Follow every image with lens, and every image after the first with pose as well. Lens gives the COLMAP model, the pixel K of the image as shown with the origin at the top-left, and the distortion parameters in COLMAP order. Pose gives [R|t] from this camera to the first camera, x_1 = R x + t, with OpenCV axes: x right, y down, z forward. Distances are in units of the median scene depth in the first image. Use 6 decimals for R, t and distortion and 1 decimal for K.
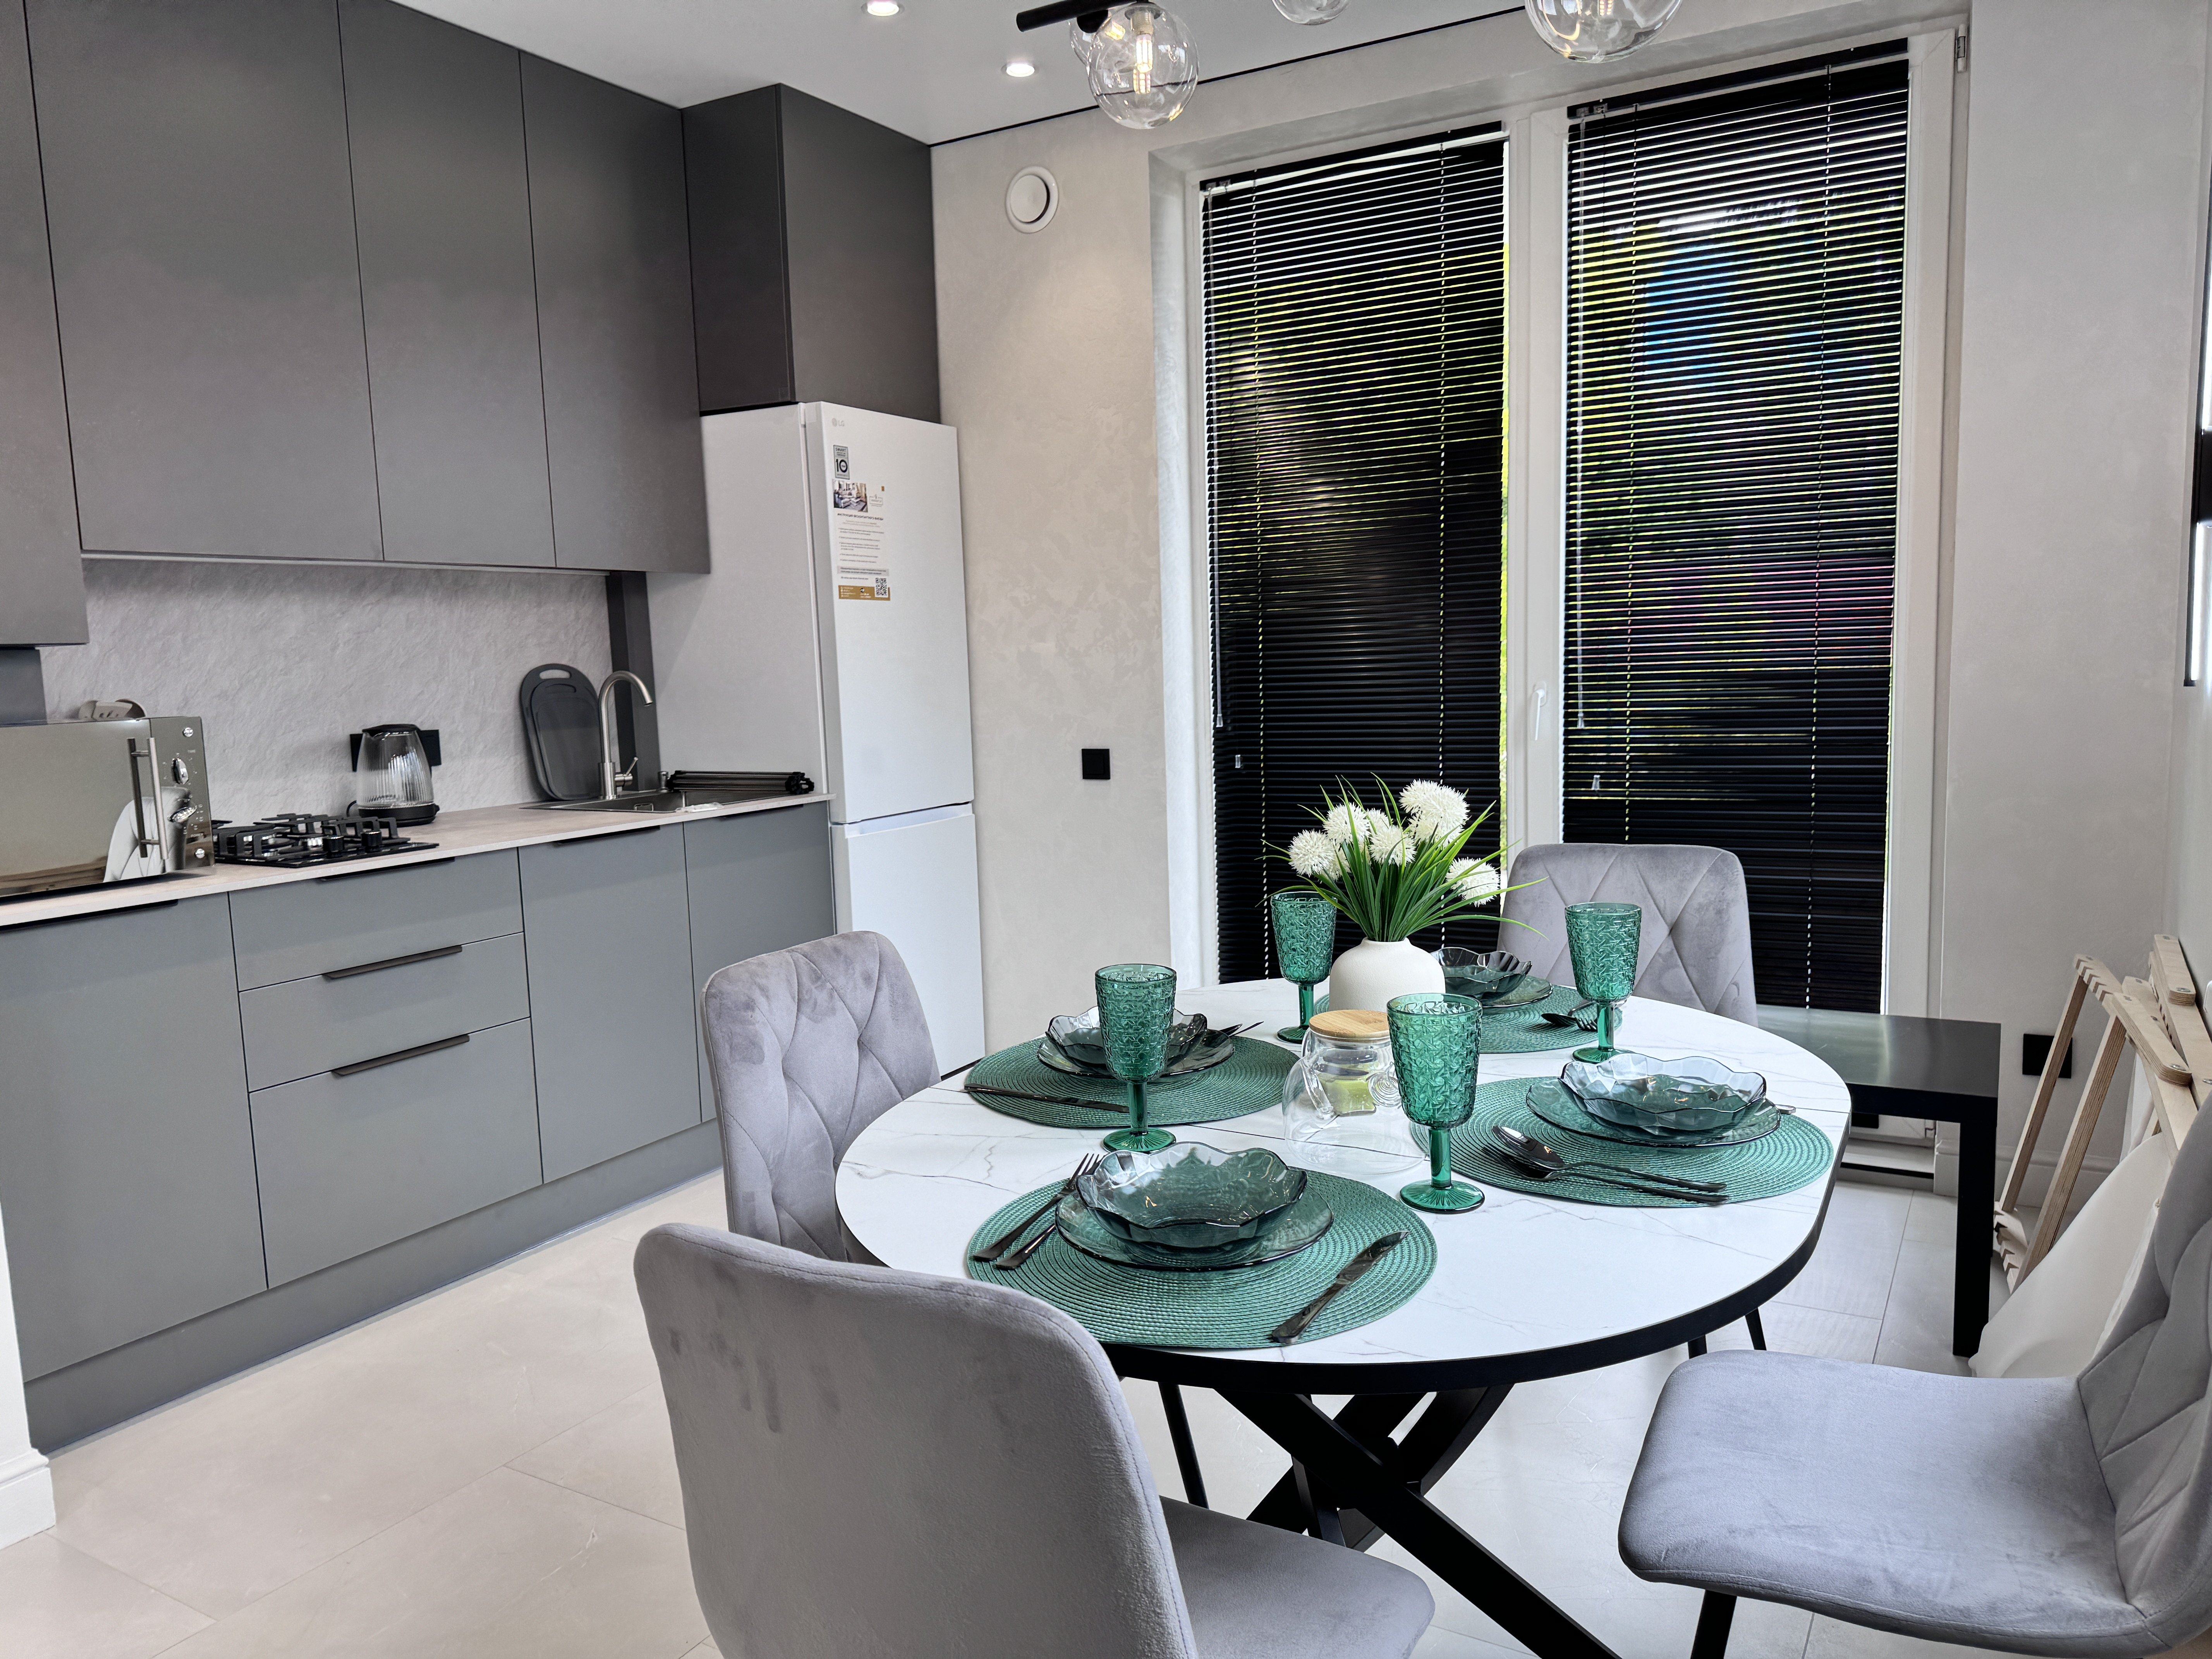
lens RADIAL K [[1531.0, 0, 1066.9], [0, 1531.0, 822.3], [0, 0, 1]] dist [0.173328, -0.280207]
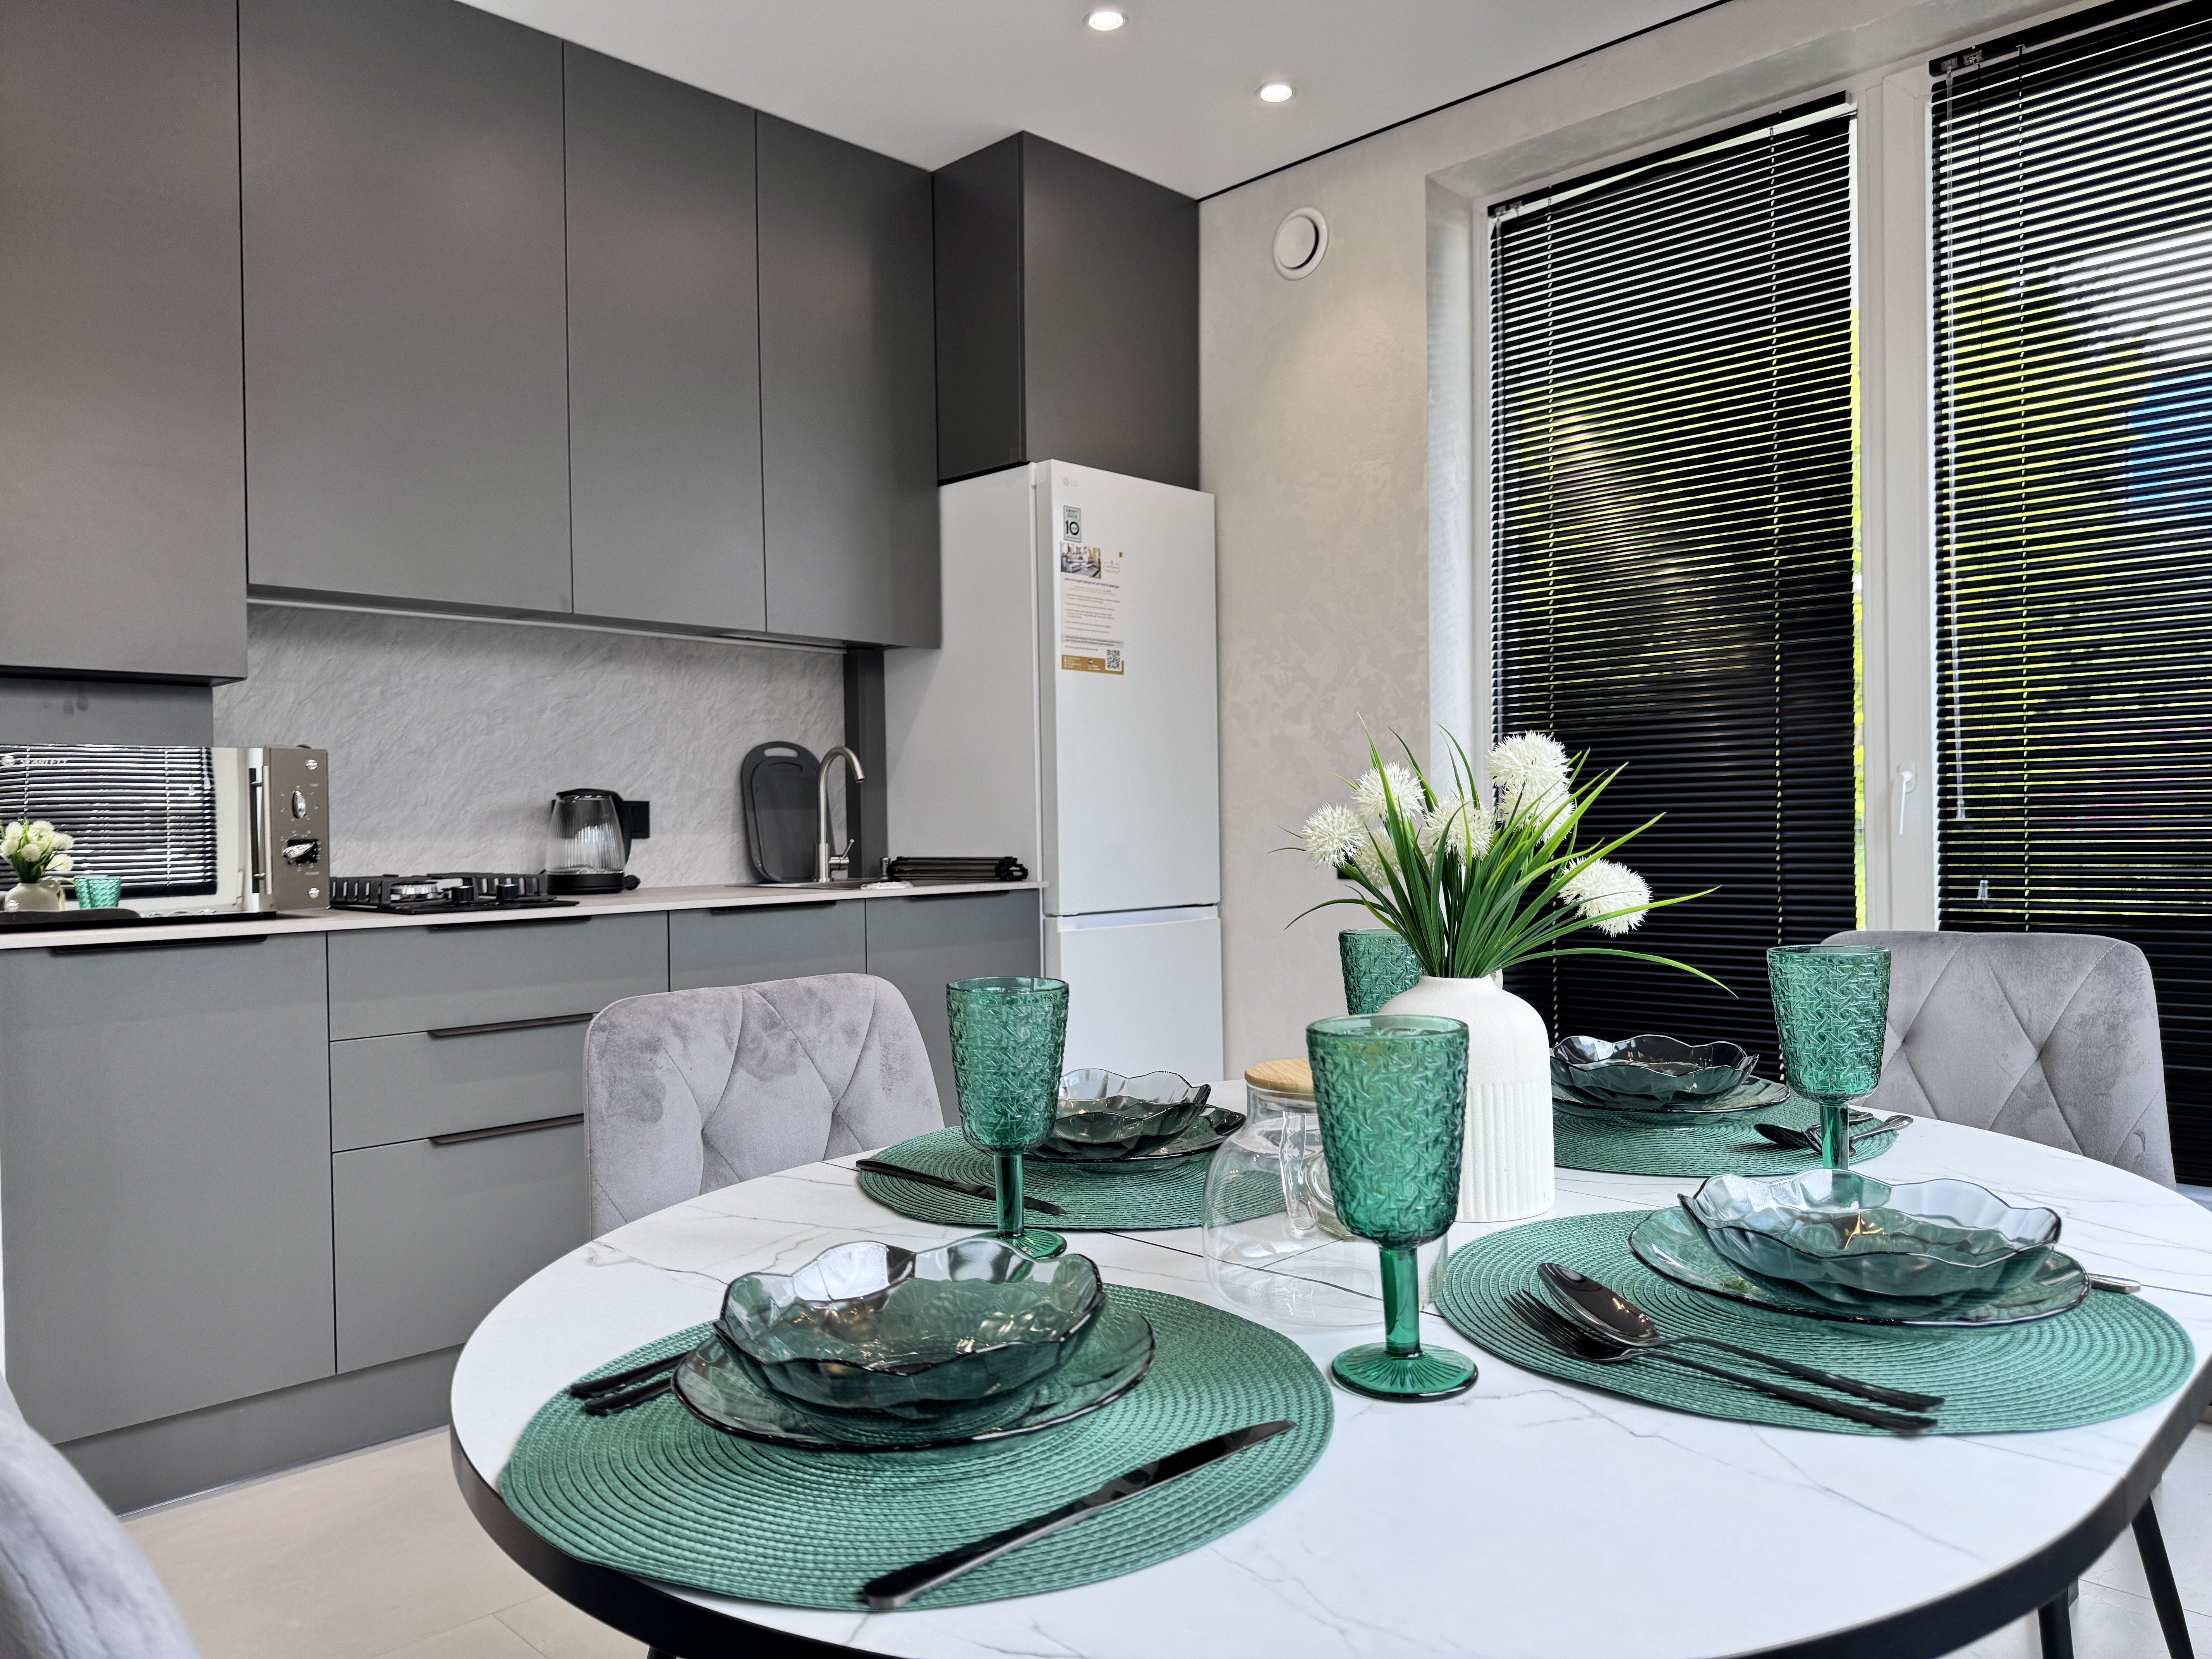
lens RADIAL K [[1548.3, 0, 1079.9], [0, 1548.3, 828.4], [0, 0, 1]] dist [0.115026, -0.128523]
pose [[0.972358, 0.022159, -0.232441, 0.081693], [-0.043975, 0.995052, -0.089096, 0.031716], [0.229317, 0.096855, 0.968521, 0.125999]]
